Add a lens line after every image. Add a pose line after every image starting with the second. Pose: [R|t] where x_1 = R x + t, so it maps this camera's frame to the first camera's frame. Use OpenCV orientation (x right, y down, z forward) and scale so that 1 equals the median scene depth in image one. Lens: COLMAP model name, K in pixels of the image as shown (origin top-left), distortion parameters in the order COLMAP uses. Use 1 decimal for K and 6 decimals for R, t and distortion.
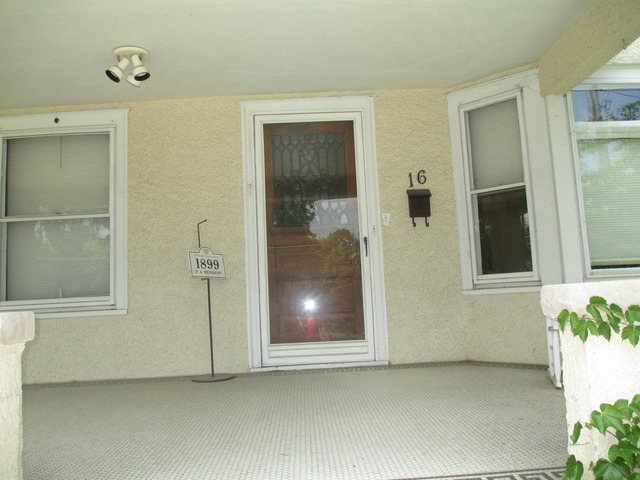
lens RADIAL K [[586.6, 0, 320.0], [0, 586.6, 240.0], [0, 0, 1]] dist [-0.008230, -0.003277]
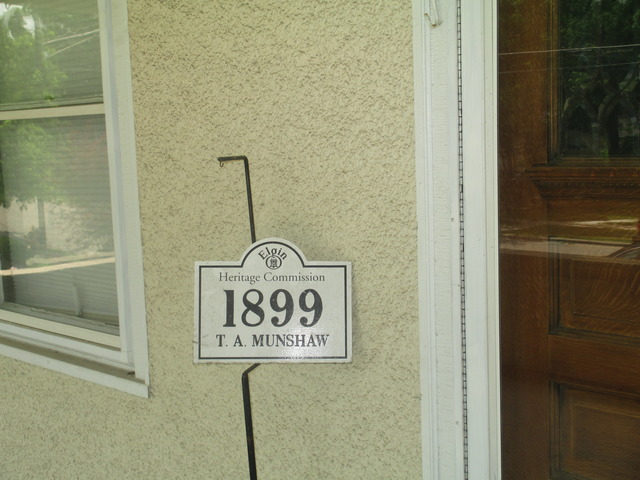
lens RADIAL K [[931.9, 0, 320.0], [0, 931.9, 240.0], [0, 0, 1]] dist [0.011581, 0.017108]
pose [[0.699663, 0.113981, -0.705322, 0.125406], [0.093184, 0.964203, 0.248252, -0.094216], [0.708370, -0.239417, 0.663997, 0.725591]]
